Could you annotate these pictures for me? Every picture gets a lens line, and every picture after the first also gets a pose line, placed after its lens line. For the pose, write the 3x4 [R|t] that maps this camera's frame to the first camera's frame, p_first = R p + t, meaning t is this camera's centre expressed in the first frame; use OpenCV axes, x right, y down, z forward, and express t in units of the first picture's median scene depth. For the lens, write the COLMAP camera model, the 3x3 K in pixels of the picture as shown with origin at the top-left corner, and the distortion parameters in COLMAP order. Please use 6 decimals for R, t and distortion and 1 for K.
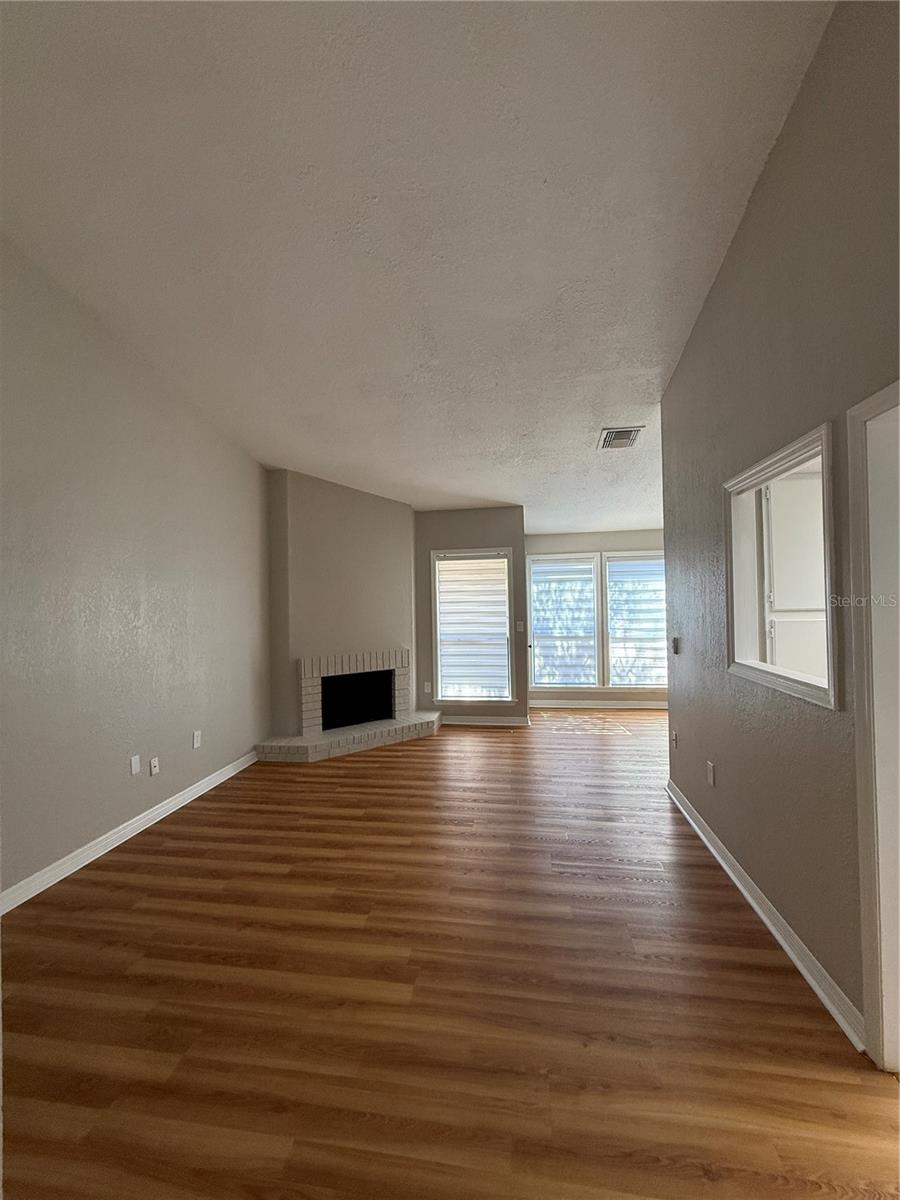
lens RADIAL K [[481.2, 0, 450.5], [0, 481.2, 600.6], [0, 0, 1]] dist [0.003178, -0.000018]
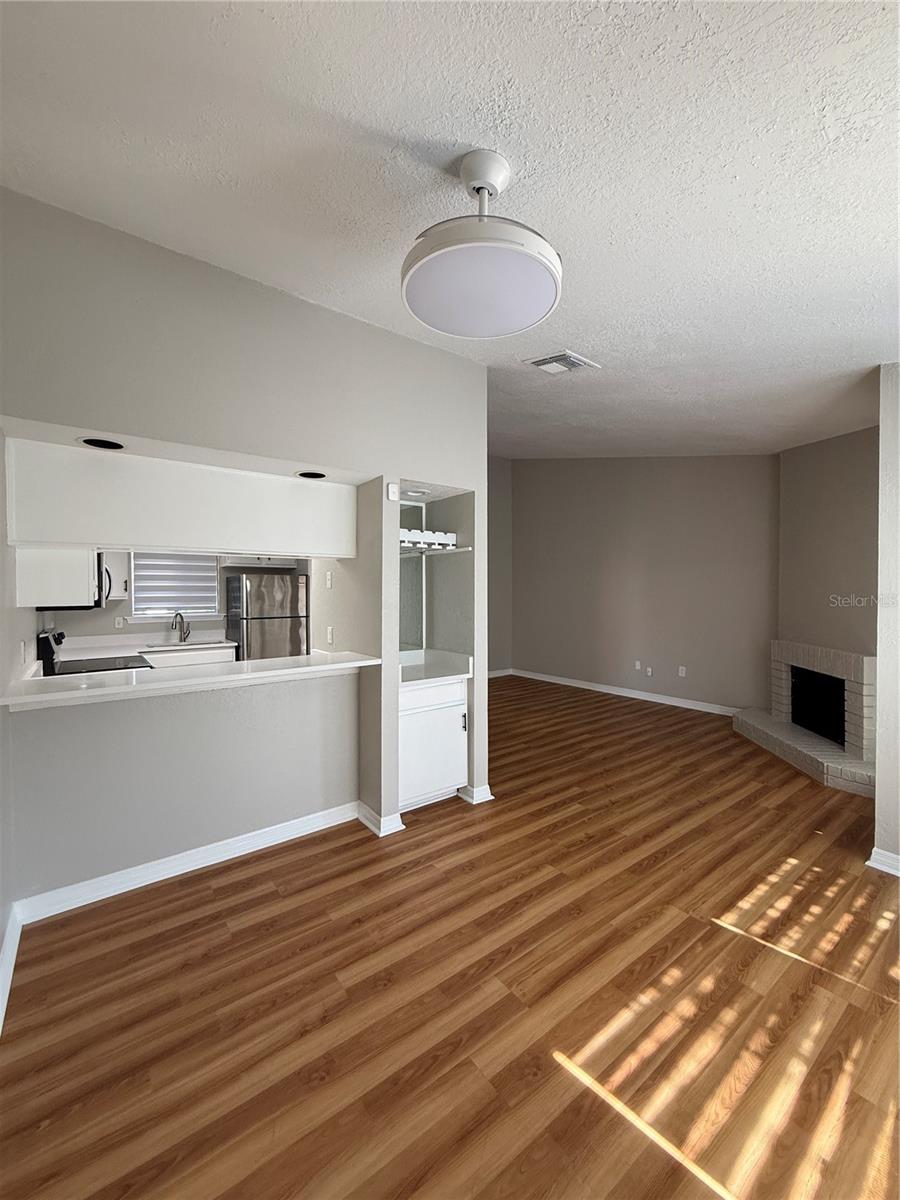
lens RADIAL K [[481.2, 0, 450.5], [0, 481.2, 597.2], [0, 0, 1]] dist [0.003178, -0.000018]
pose [[-0.694626, 0.026100, -0.718897, 0.728326], [0.013463, 0.999638, 0.023284, -0.002498], [0.719245, 0.006495, -0.694726, 0.995750]]
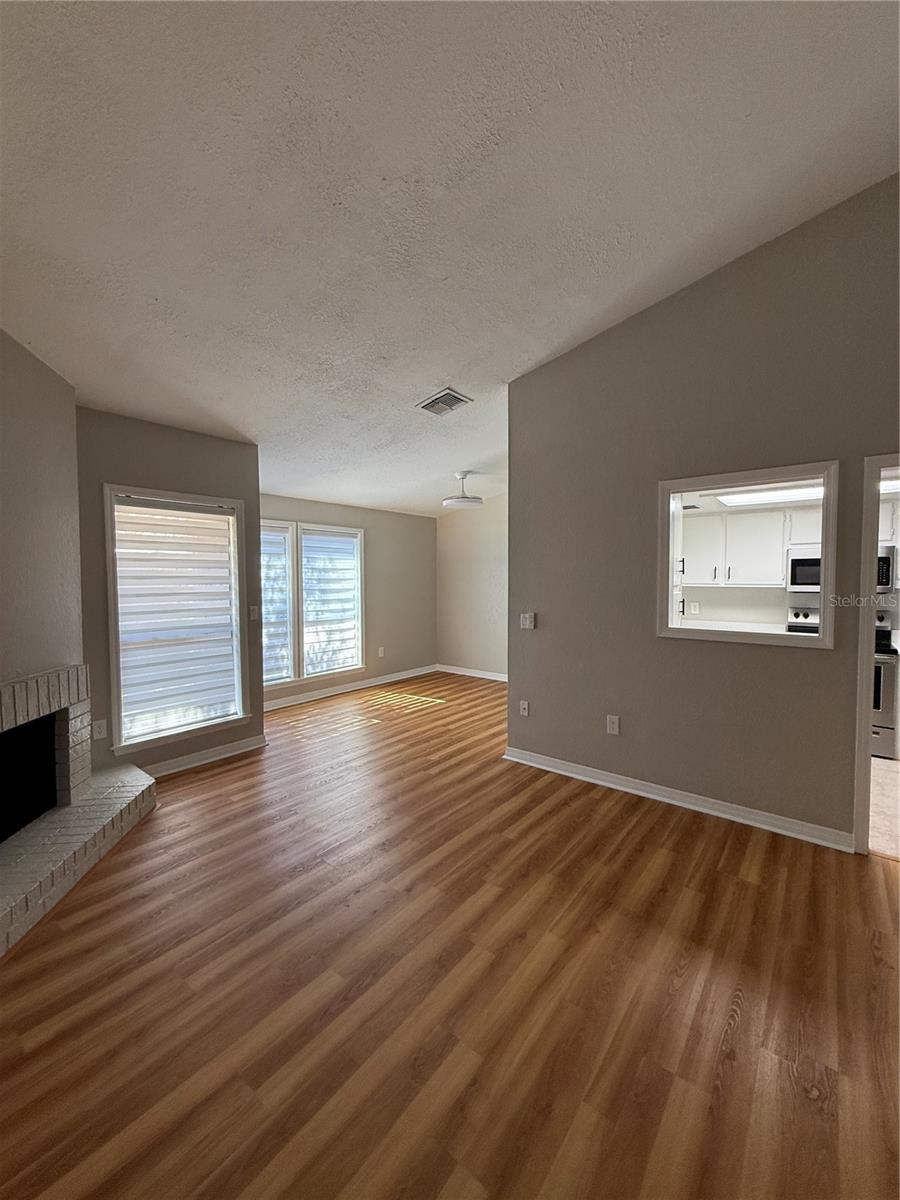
lens RADIAL K [[481.2, 0, 449.2], [0, 481.2, 600.5], [0, 0, 1]] dist [0.003178, -0.000018]
pose [[0.496685, -0.021172, 0.867673, -0.326555], [-0.010799, 0.999474, 0.030569, 0.009986], [-0.867864, -0.024554, 0.496195, 0.373179]]
